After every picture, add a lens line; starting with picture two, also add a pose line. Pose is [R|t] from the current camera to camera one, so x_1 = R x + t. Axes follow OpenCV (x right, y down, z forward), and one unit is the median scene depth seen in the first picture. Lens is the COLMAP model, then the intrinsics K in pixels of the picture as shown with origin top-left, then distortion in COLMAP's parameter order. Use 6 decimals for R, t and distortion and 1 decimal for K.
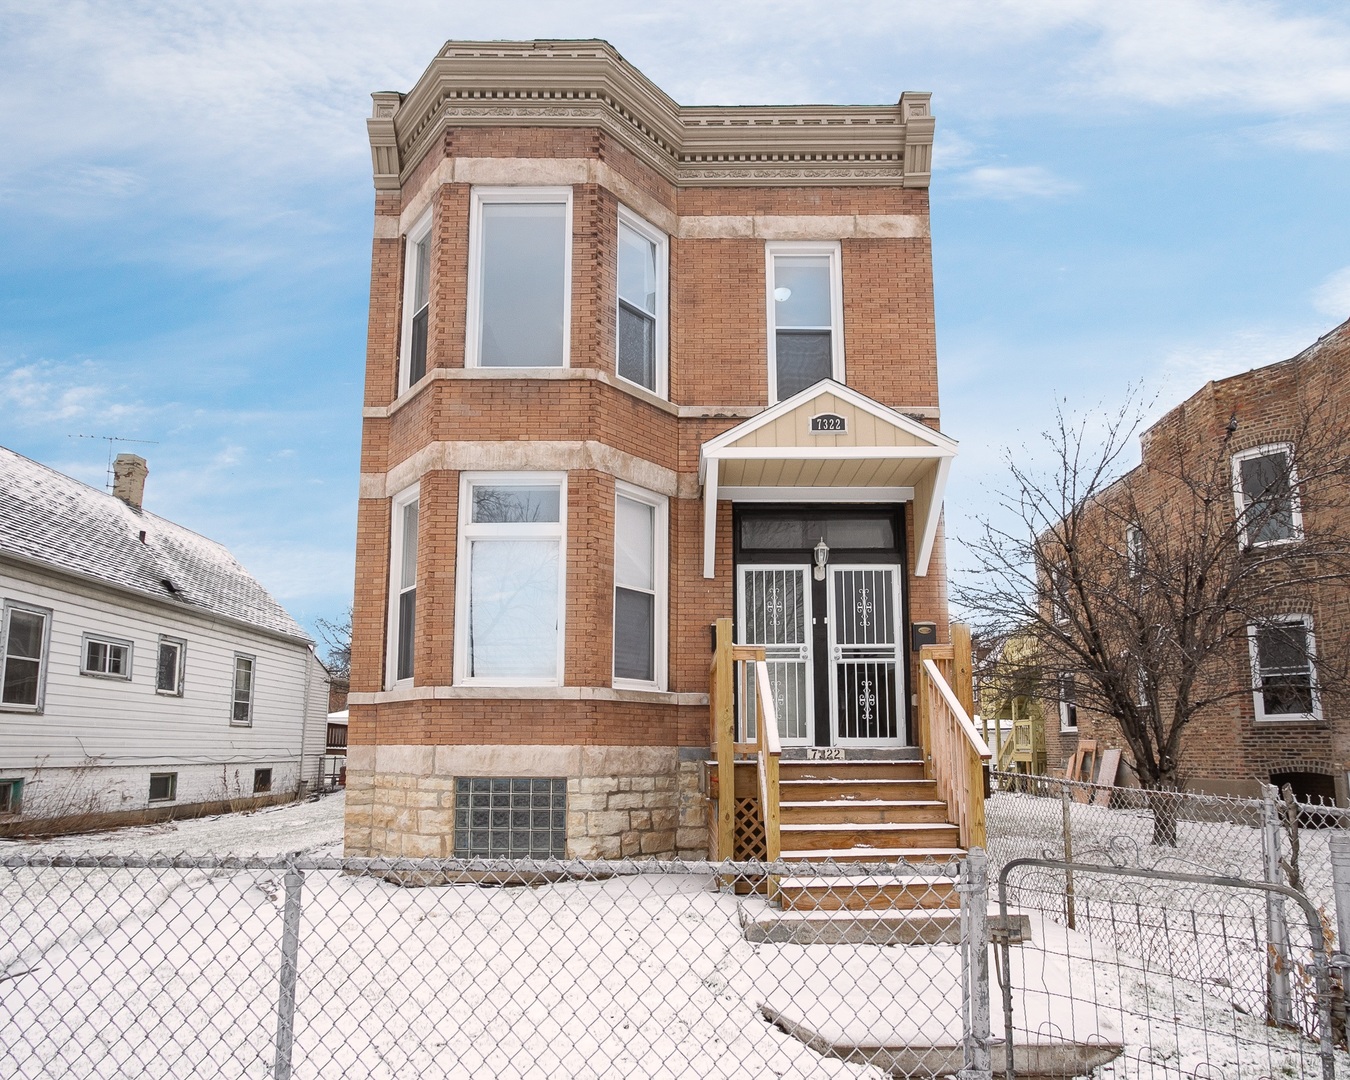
lens RADIAL K [[602.8, 0, 691.3], [0, 602.8, 565.6], [0, 0, 1]] dist [-0.017306, 0.000740]
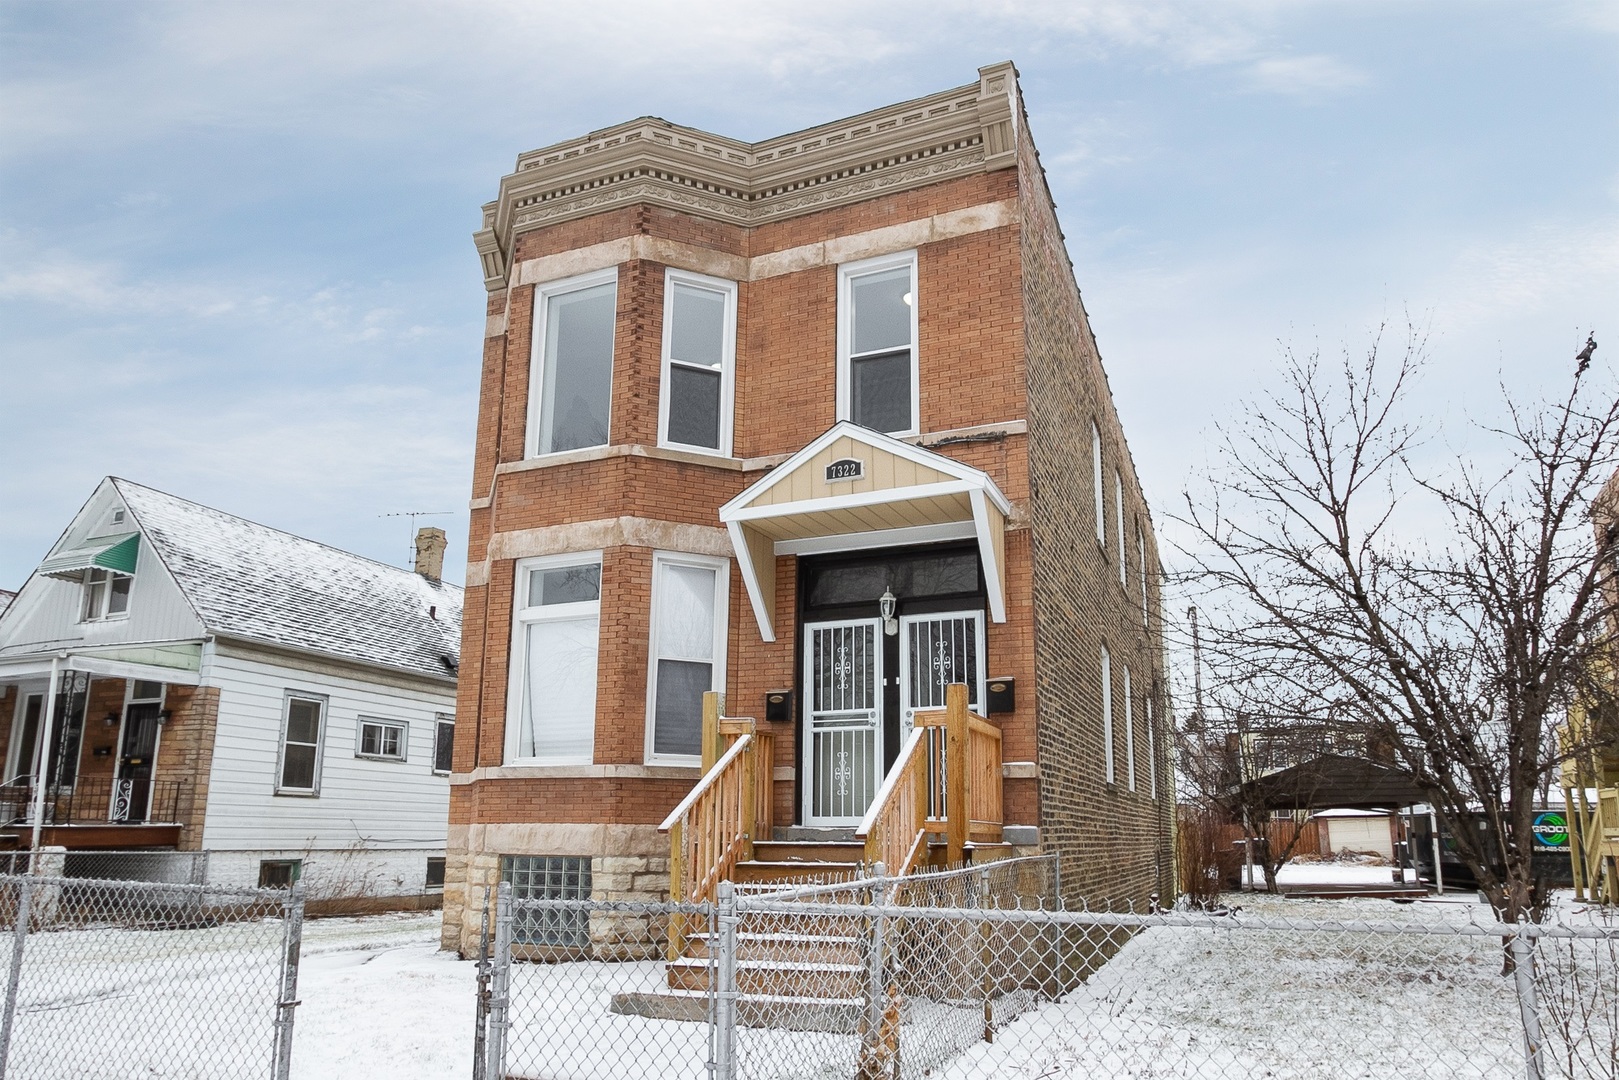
lens RADIAL K [[745.6, 0, 808.6], [0, 745.6, 540.8], [0, 0, 1]] dist [-0.019137, -0.002430]
pose [[0.954561, -0.105736, -0.278627, 0.408068], [0.083145, 0.992308, -0.091720, -0.022123], [0.286182, 0.064386, 0.956010, -0.091825]]
